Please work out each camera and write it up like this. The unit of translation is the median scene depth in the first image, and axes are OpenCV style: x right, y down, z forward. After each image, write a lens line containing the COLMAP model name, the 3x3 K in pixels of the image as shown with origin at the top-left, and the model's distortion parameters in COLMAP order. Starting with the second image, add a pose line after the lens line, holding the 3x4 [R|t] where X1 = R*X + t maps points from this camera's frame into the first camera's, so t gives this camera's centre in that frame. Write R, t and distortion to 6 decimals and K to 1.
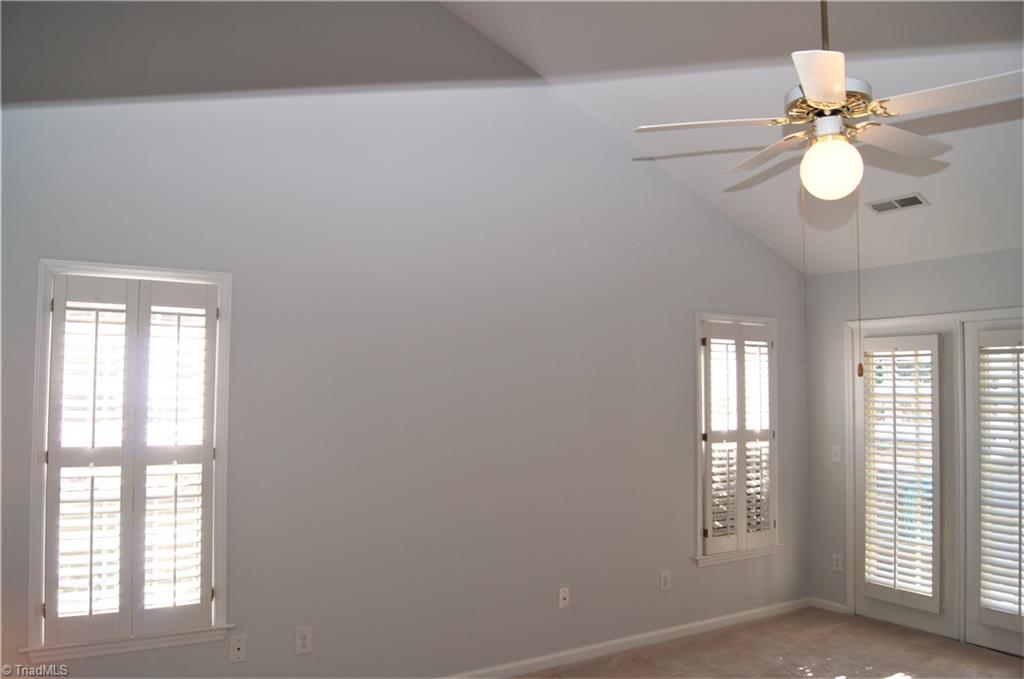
lens RADIAL K [[795.7, 0, 518.1], [0, 795.7, 355.1], [0, 0, 1]] dist [-0.079970, 0.003941]
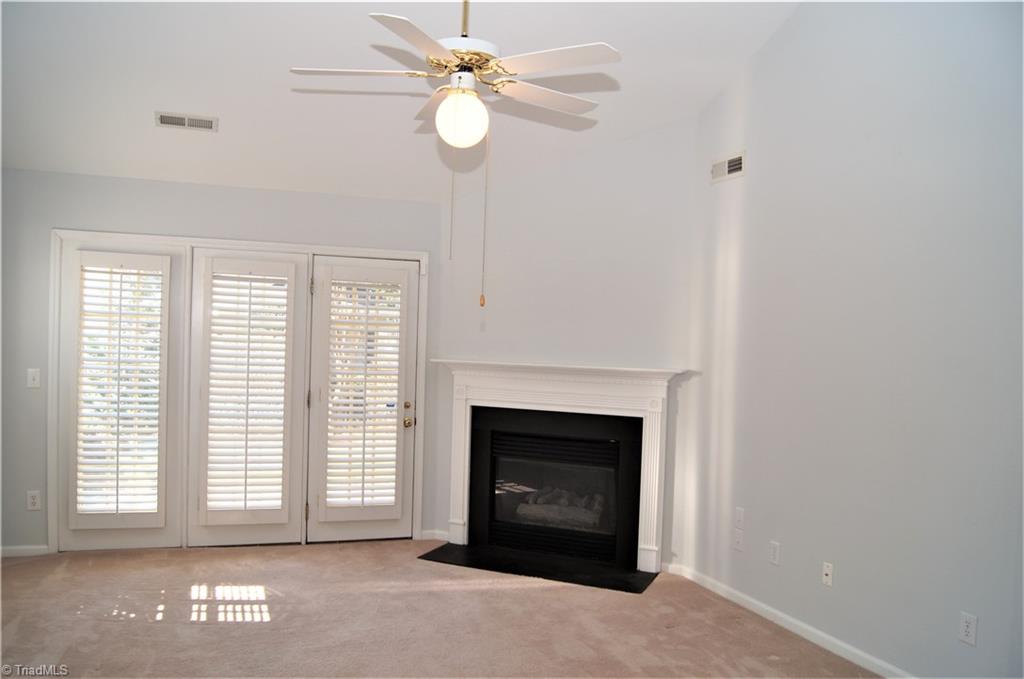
lens RADIAL K [[720.5, 0, 512.0], [0, 720.5, 339.5], [0, 0, 1]] dist [-0.006079, -0.002304]
pose [[0.291238, -0.018153, 0.956478, -0.236489], [-0.081514, 0.995713, 0.043717, 0.004106], [-0.953171, -0.090698, 0.288510, 0.296034]]
